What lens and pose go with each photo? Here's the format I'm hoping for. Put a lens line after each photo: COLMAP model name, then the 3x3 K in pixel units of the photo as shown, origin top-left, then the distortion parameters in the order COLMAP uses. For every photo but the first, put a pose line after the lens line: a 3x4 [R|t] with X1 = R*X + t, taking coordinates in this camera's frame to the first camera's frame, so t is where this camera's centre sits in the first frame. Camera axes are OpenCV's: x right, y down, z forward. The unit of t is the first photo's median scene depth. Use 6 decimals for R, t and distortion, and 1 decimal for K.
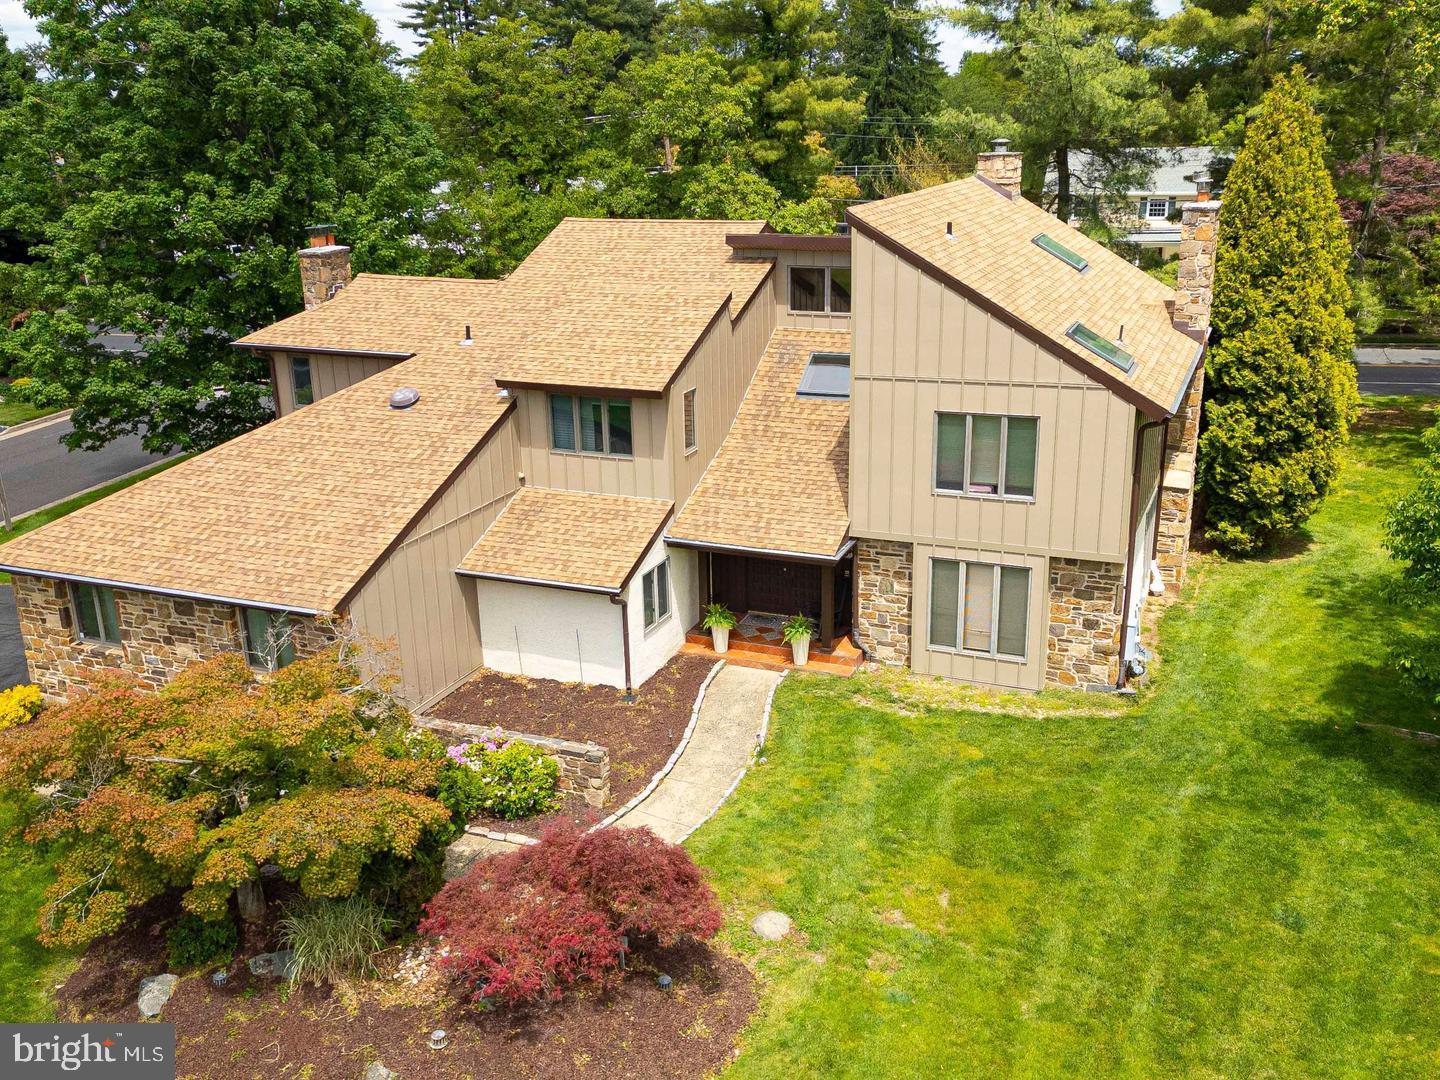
lens RADIAL K [[1328.0, 0, 718.6], [0, 1328.0, 543.4], [0, 0, 1]] dist [0.151940, -0.311151]
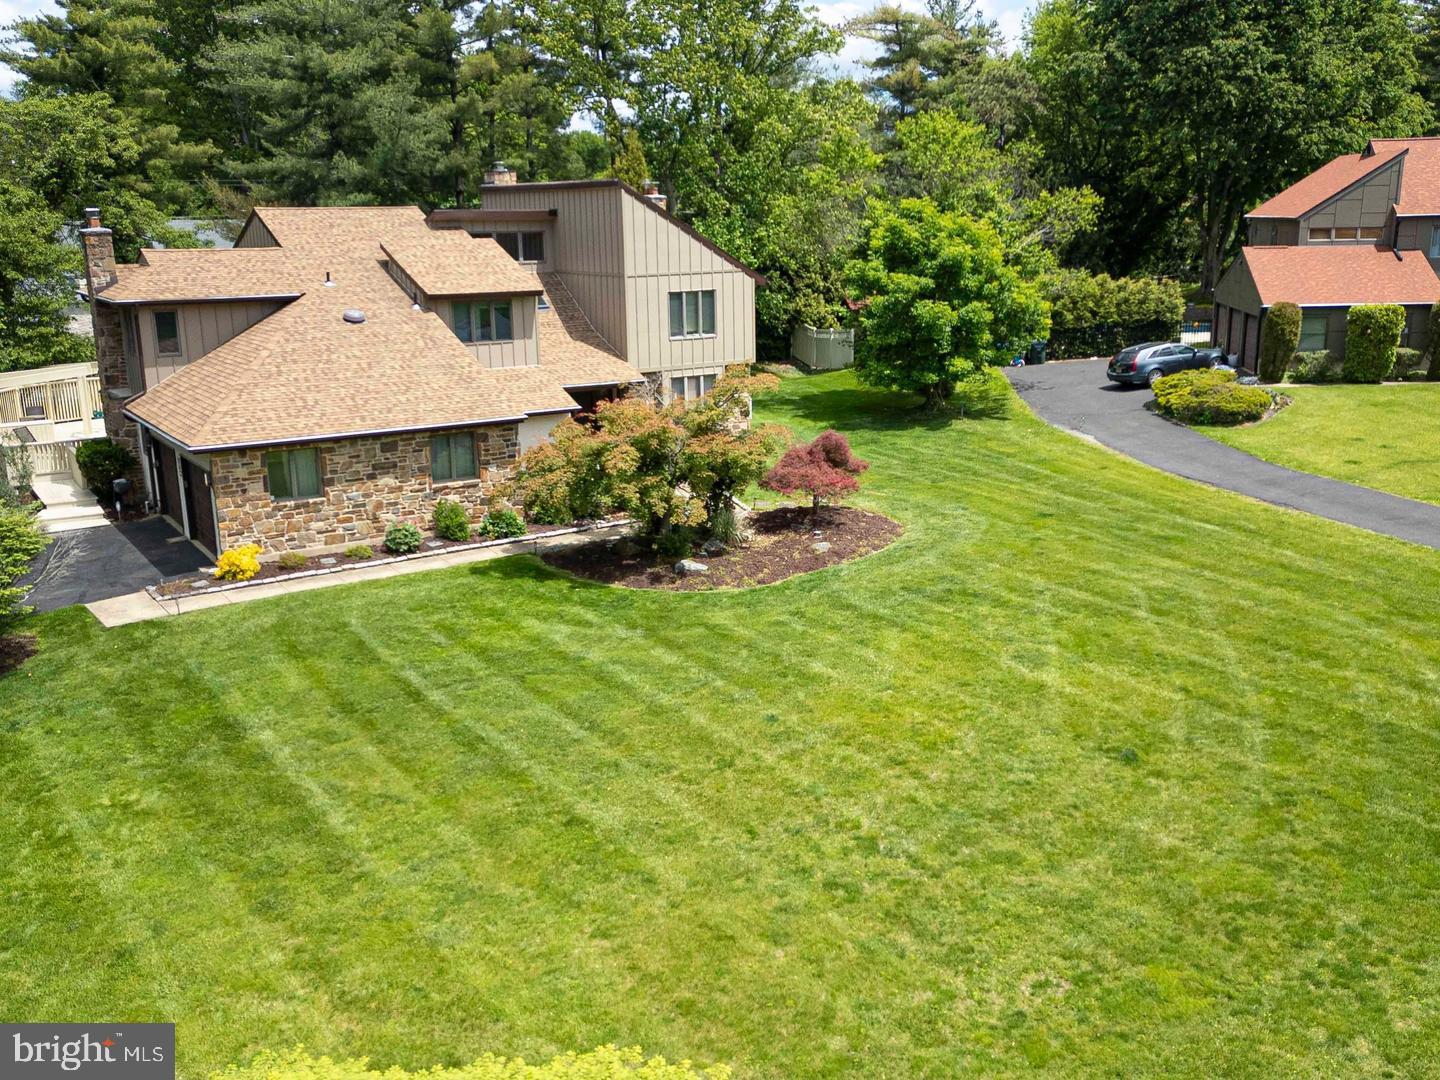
lens RADIAL K [[1325.4, 0, 720.0], [0, 1325.4, 540.0], [0, 0, 1]] dist [0.143528, -0.241955]
pose [[0.563154, -0.183728, 0.805669, -1.282074], [0.257943, 0.965338, 0.039840, 0.167623], [-0.785063, 0.185380, 0.591025, -0.061626]]
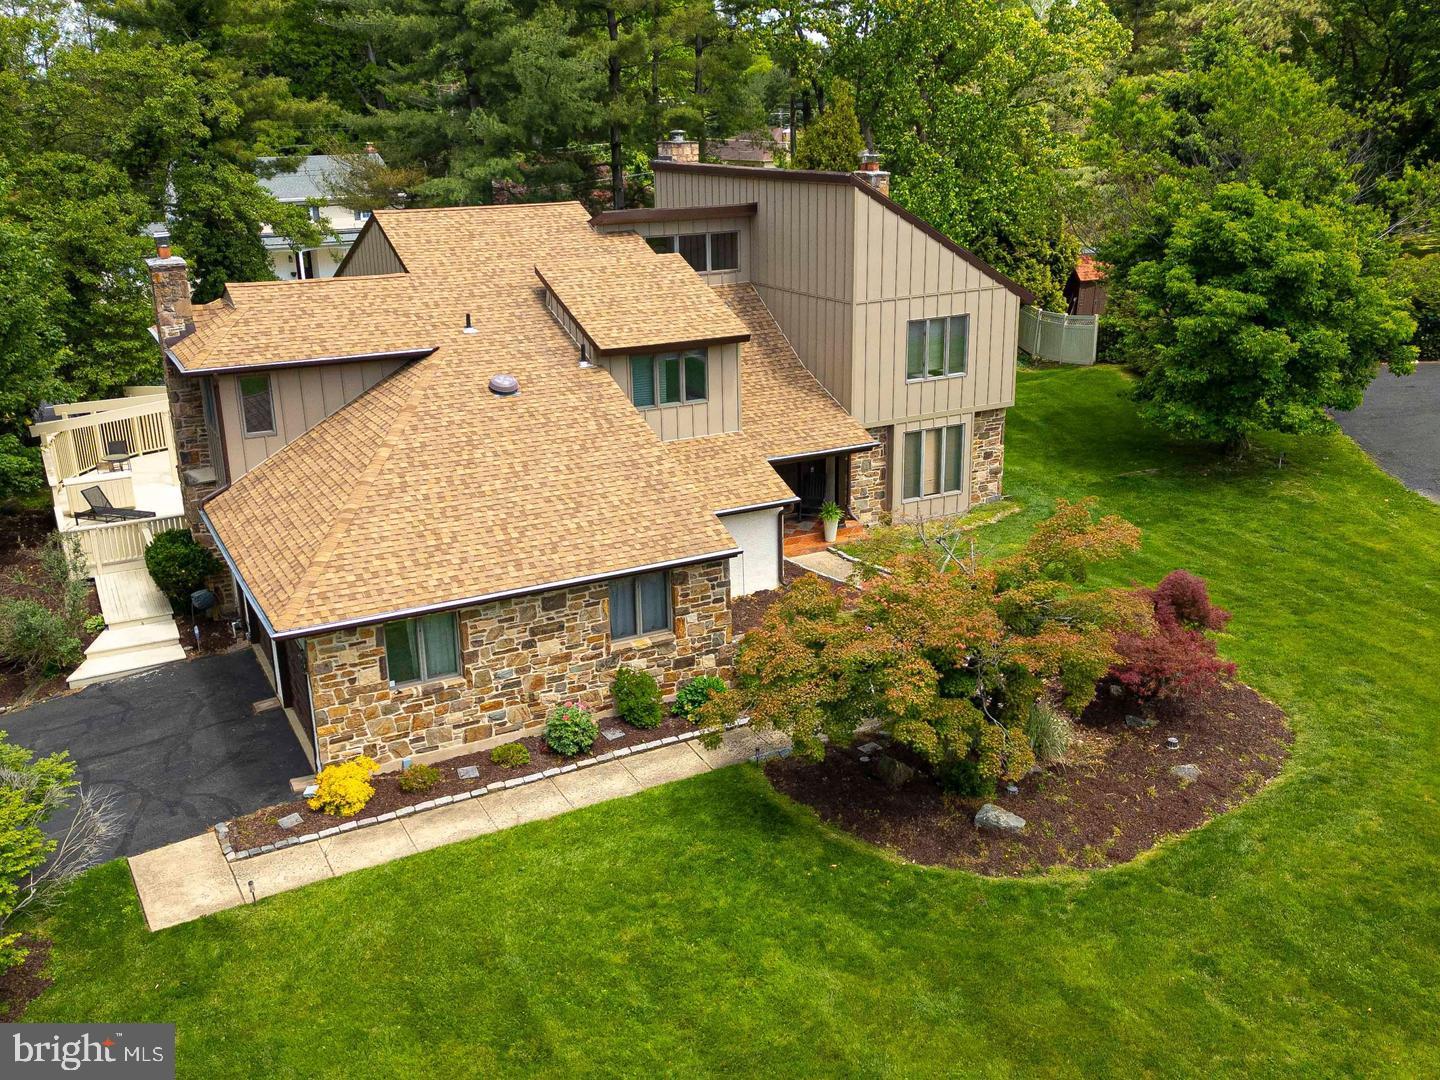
lens RADIAL K [[1328.0, 0, 718.6], [0, 1328.0, 543.4], [0, 0, 1]] dist [0.151940, -0.311151]
pose [[0.637145, -0.230199, 0.735564, -0.983040], [0.242563, 0.965751, 0.092130, -0.051229], [-0.731580, 0.119721, 0.671161, 0.248605]]
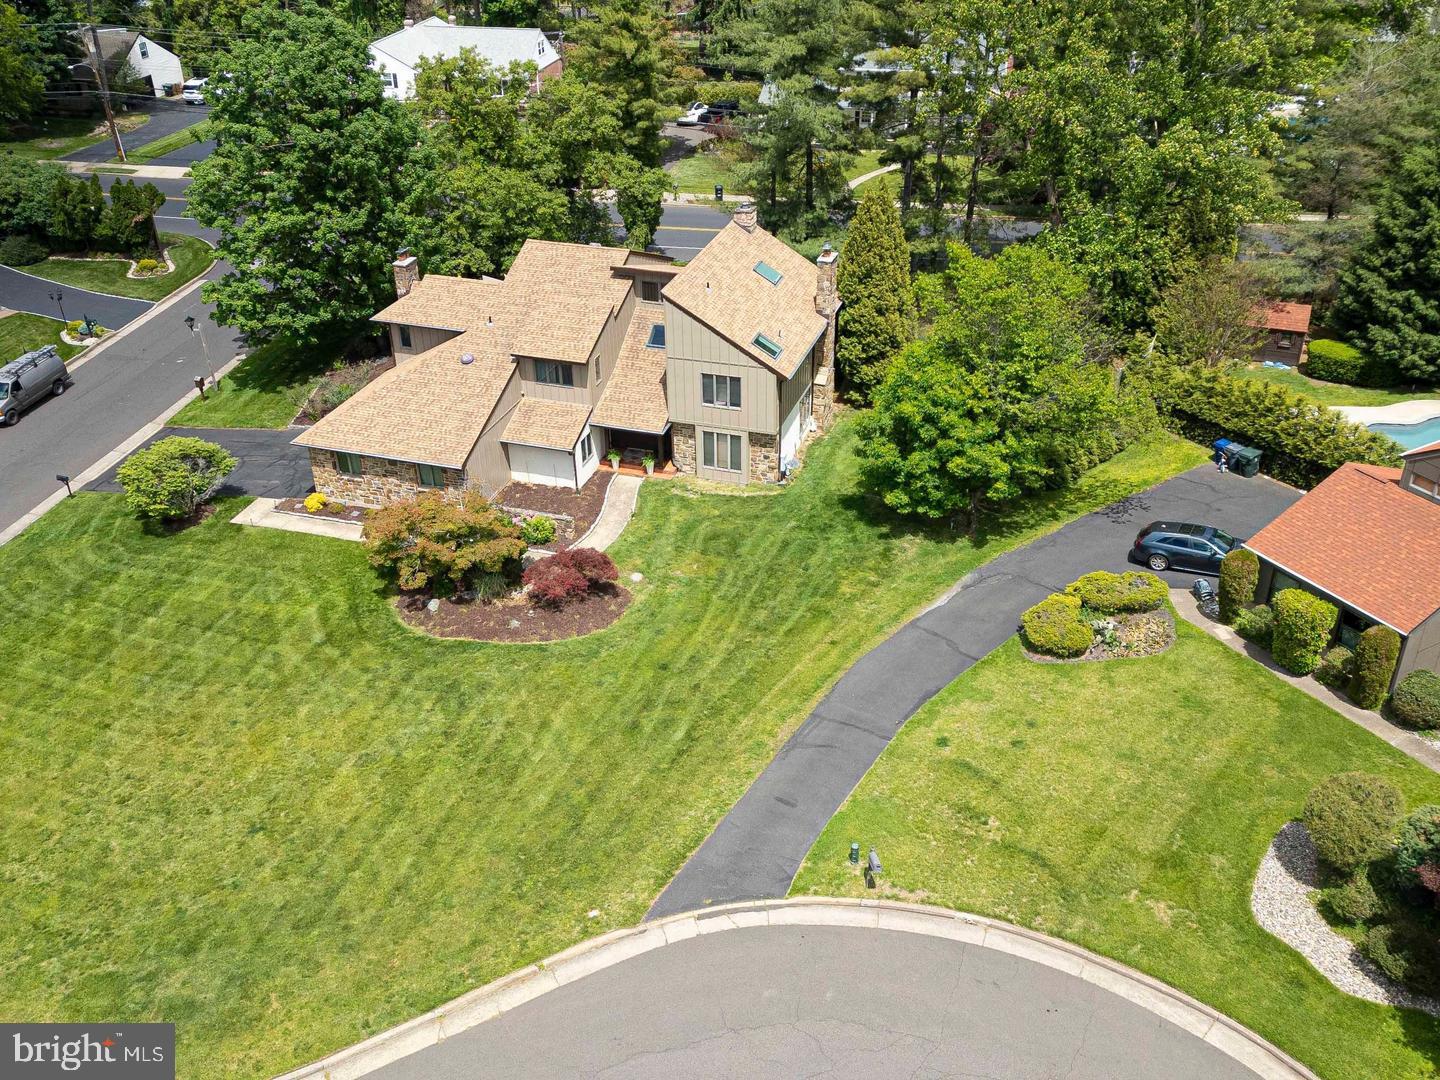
lens RADIAL K [[1328.0, 0, 718.6], [0, 1328.0, 543.4], [0, 0, 1]] dist [0.151940, -0.311151]
pose [[0.996757, -0.035925, 0.072002, 0.009730], [0.019021, 0.974638, 0.222980, -0.325231], [-0.078186, -0.220887, 0.972160, -1.371377]]
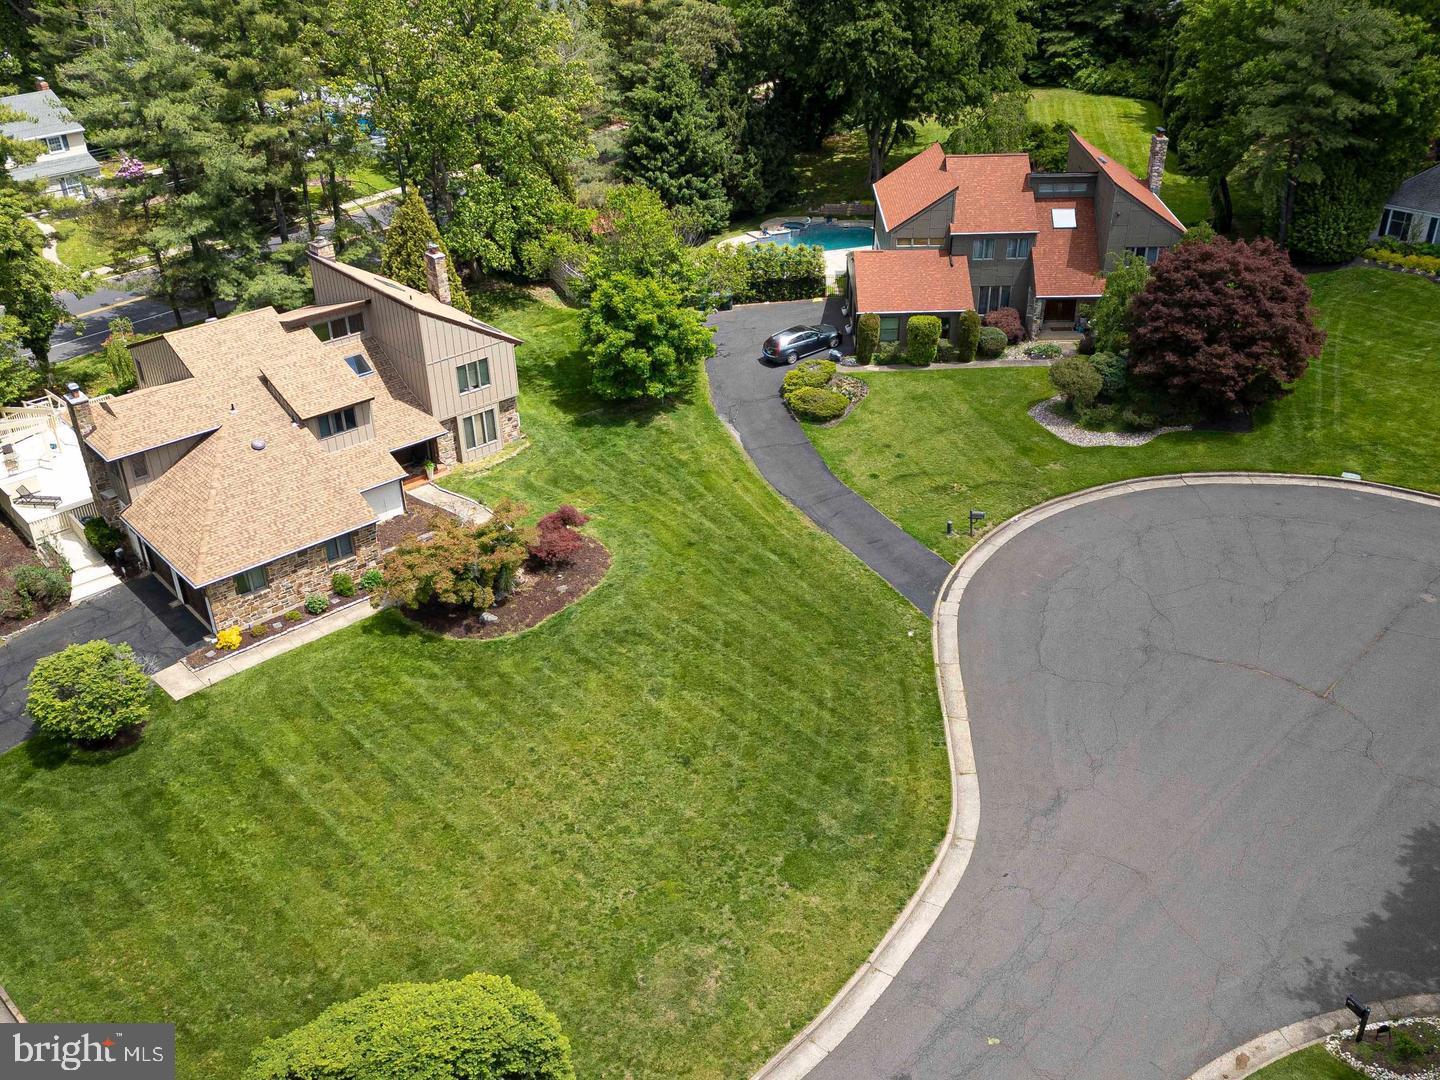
lens RADIAL K [[1328.0, 0, 718.6], [0, 1328.0, 543.4], [0, 0, 1]] dist [0.151940, -0.311151]
pose [[0.432694, -0.445654, 0.783689, -1.858625], [0.283693, 0.892424, 0.350854, -0.569464], [-0.855742, 0.070515, 0.512575, -0.815487]]
